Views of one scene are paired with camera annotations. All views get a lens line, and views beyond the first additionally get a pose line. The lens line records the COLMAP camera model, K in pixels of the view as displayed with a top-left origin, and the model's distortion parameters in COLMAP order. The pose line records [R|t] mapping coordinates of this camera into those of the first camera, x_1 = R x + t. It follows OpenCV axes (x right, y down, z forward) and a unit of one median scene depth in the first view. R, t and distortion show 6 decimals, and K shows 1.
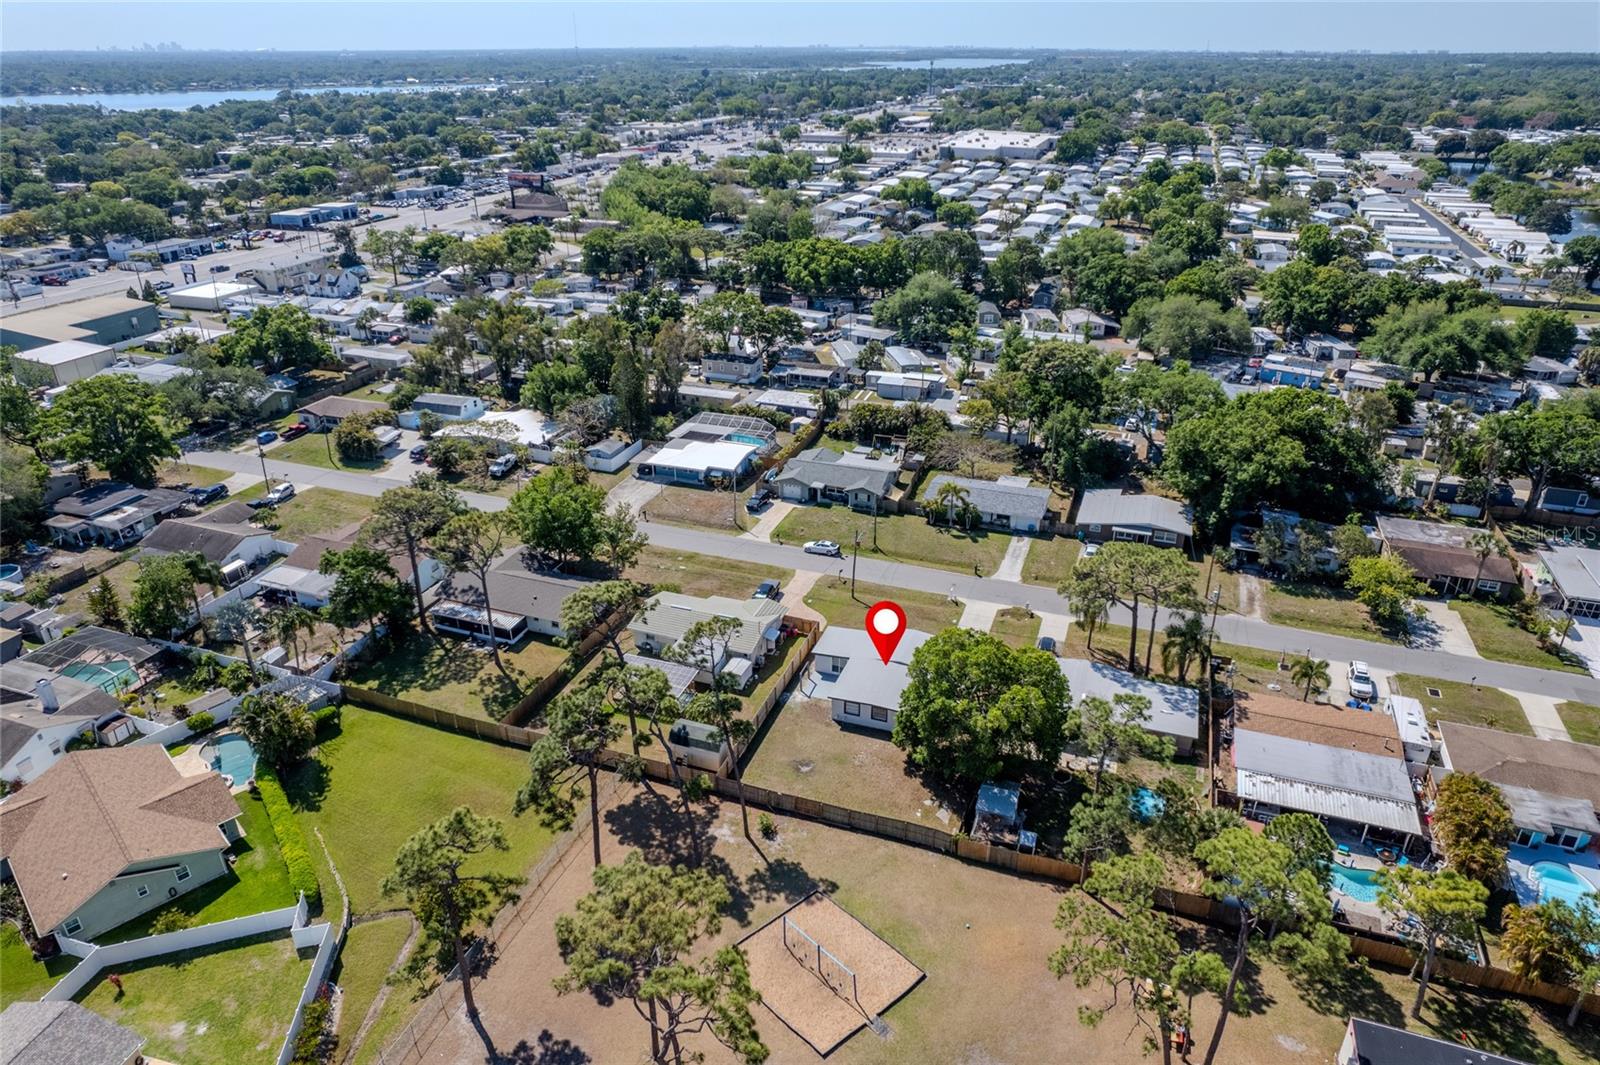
lens RADIAL K [[1017.5, 0, 803.4], [0, 1017.5, 536.9], [0, 0, 1]] dist [-0.056693, 0.040448]
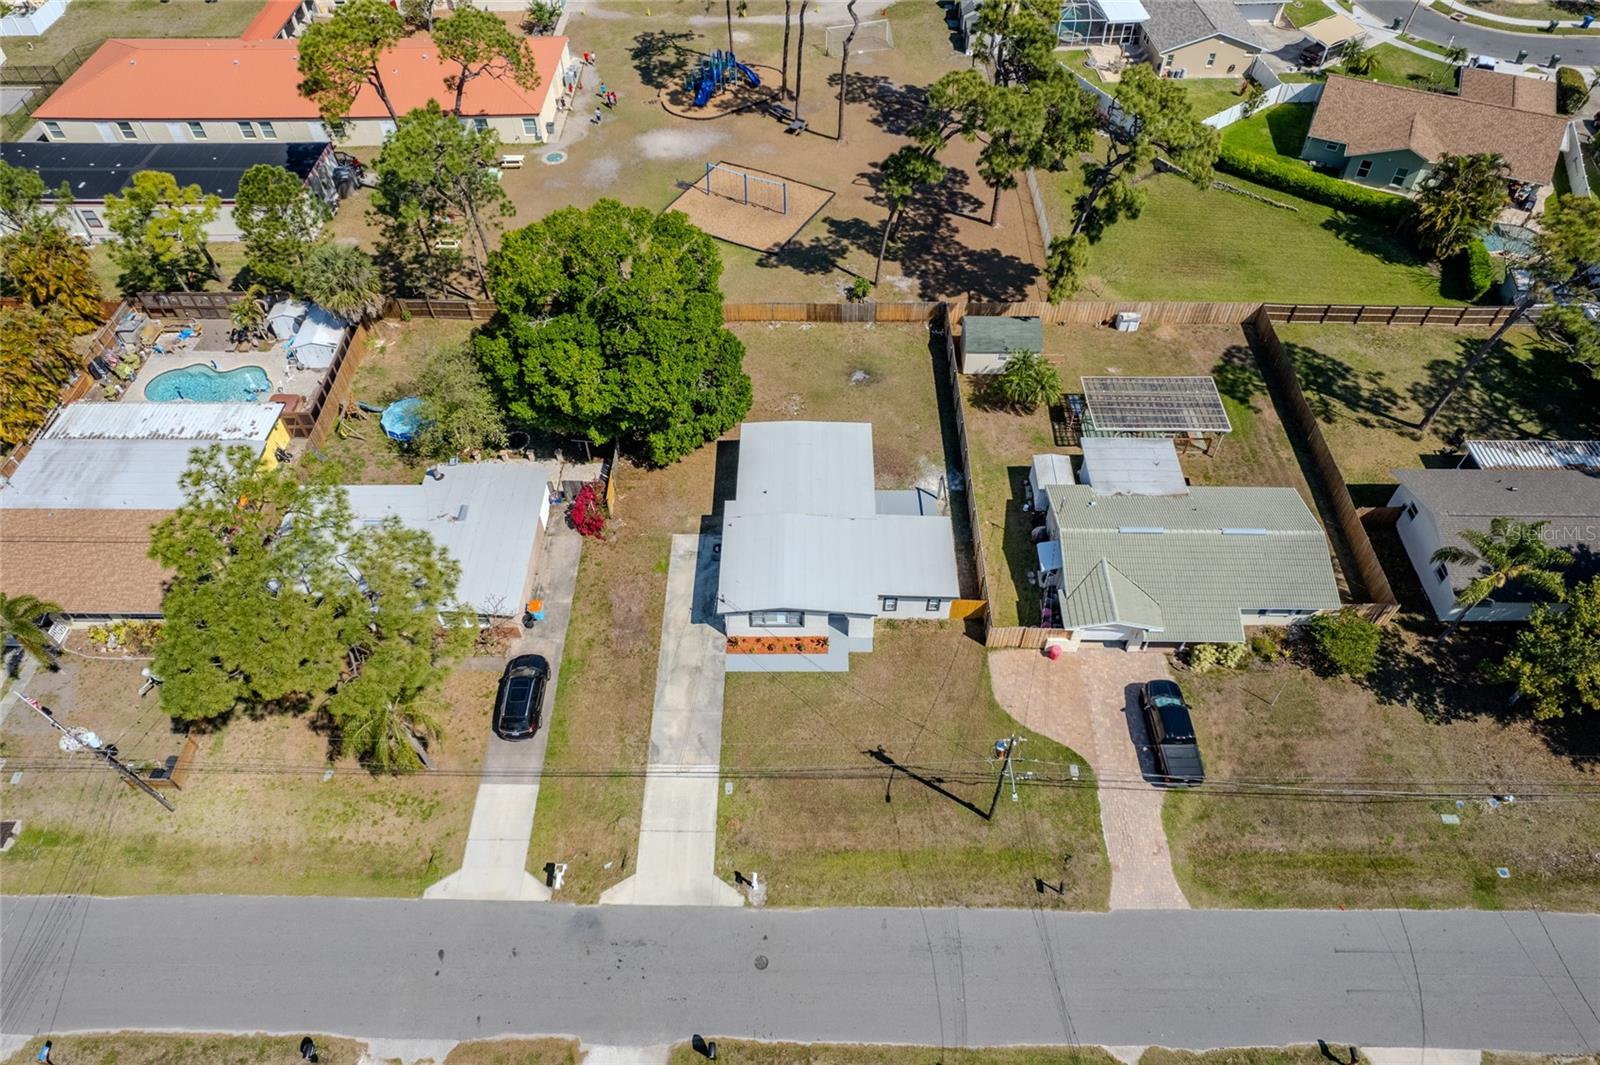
lens RADIAL K [[1022.9, 0, 804.3], [0, 1022.9, 533.7], [0, 0, 1]] dist [-0.072756, 0.064603]
pose [[-0.942573, 0.261290, -0.208047, 0.151836], [-0.139143, 0.259081, 0.955781, -0.304623], [0.303637, 0.929841, -0.207846, 0.842071]]
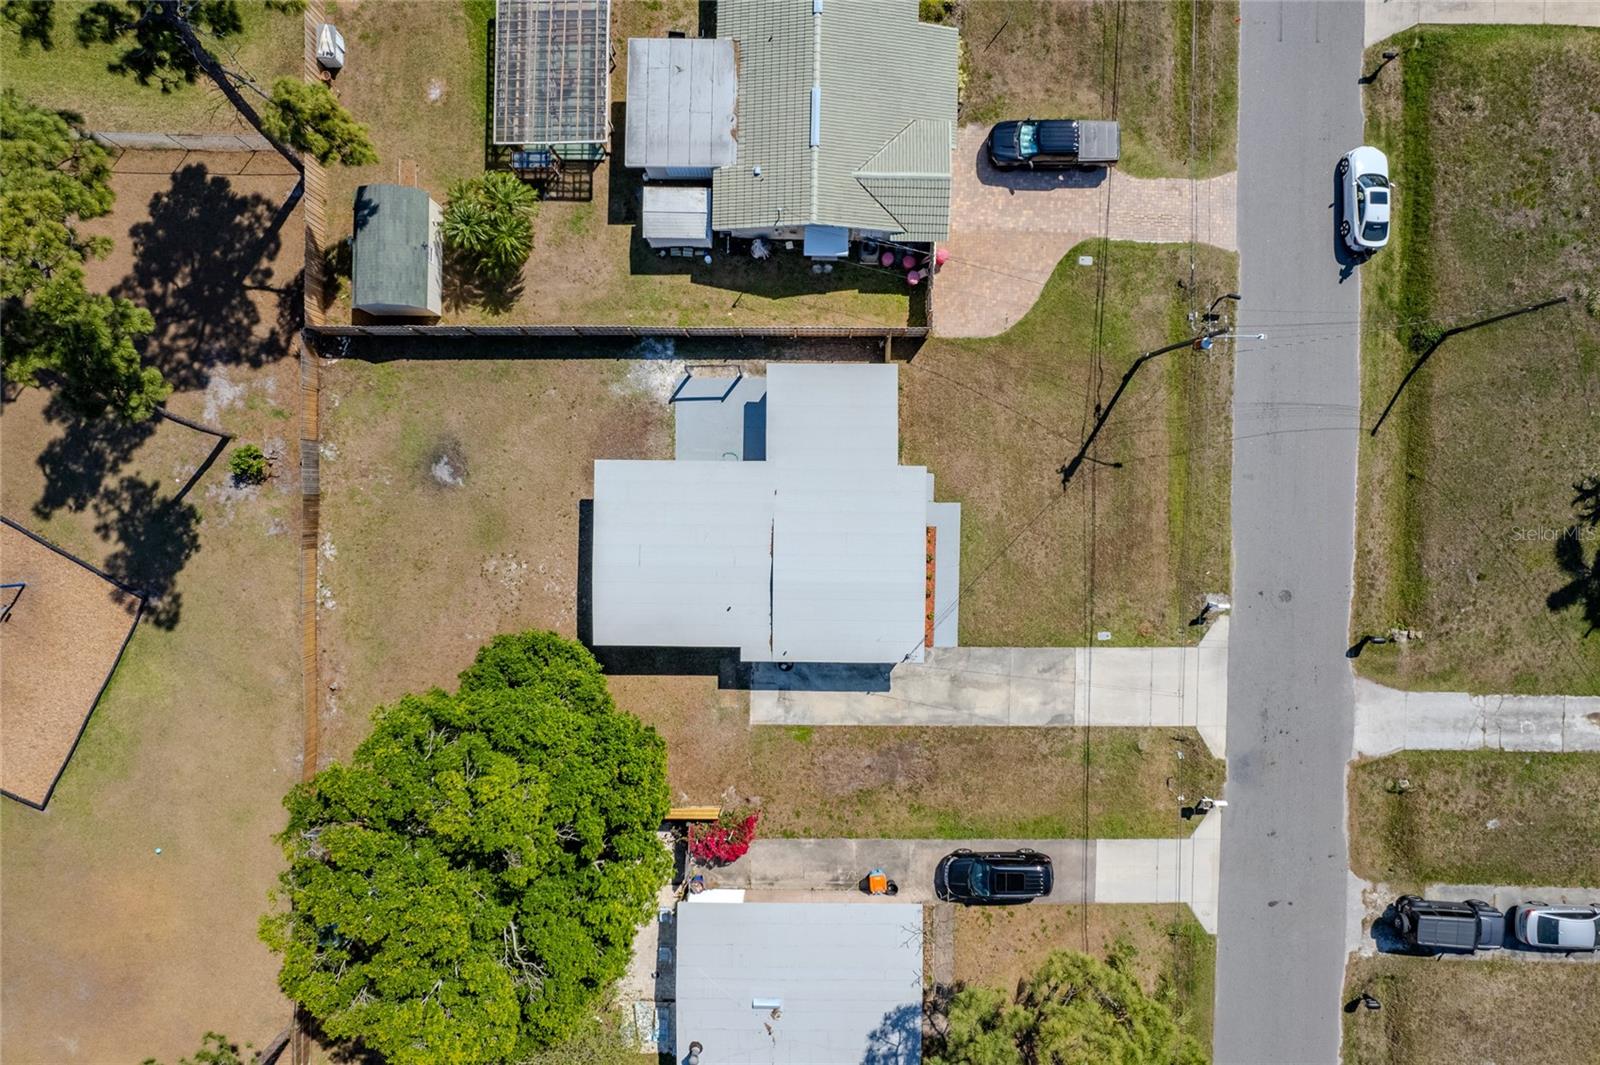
lens RADIAL K [[1022.9, 0, 804.3], [0, 1022.9, 533.7], [0, 0, 1]] dist [-0.072756, 0.064603]
pose [[0.330326, 0.943746, 0.015106, 0.055194], [-0.413725, 0.130388, 0.901017, -0.197675], [0.848361, -0.303879, 0.433522, 0.622087]]
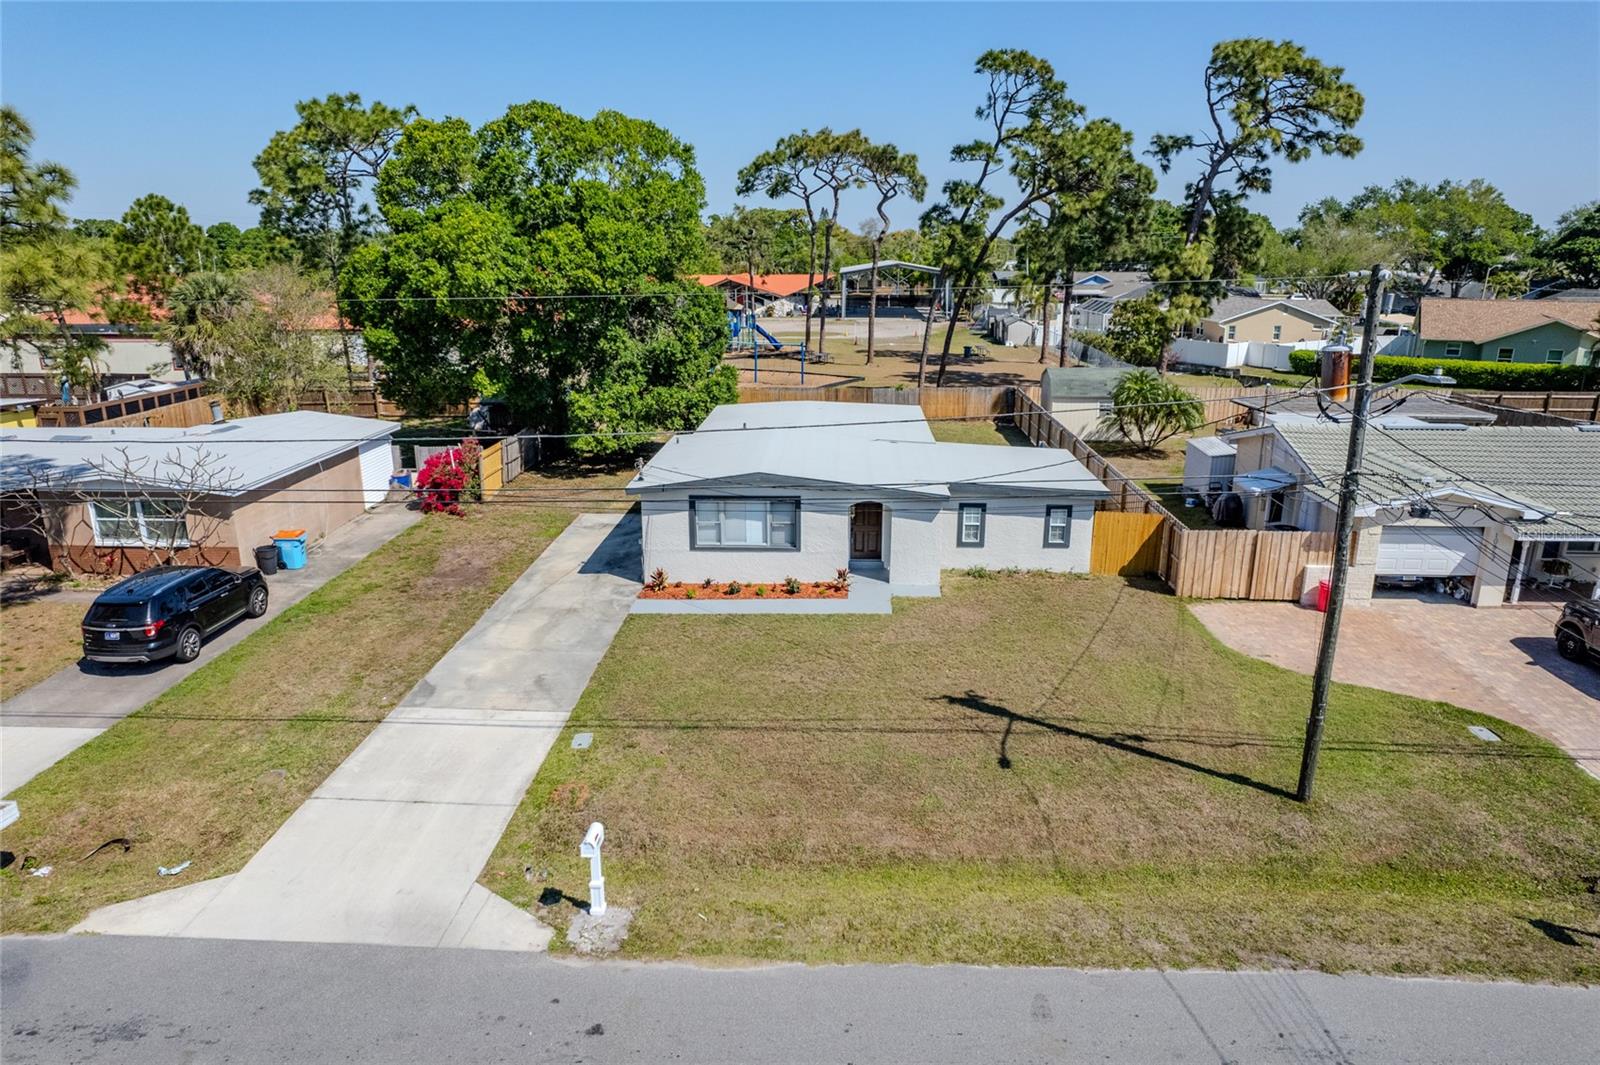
lens RADIAL K [[1022.9, 0, 804.3], [0, 1022.9, 533.7], [0, 0, 1]] dist [-0.072756, 0.064603]
pose [[-0.954478, 0.085873, -0.285653, 0.133517], [-0.126613, 0.750466, 0.648668, -0.044415], [0.270076, 0.655306, -0.705431, 0.929938]]
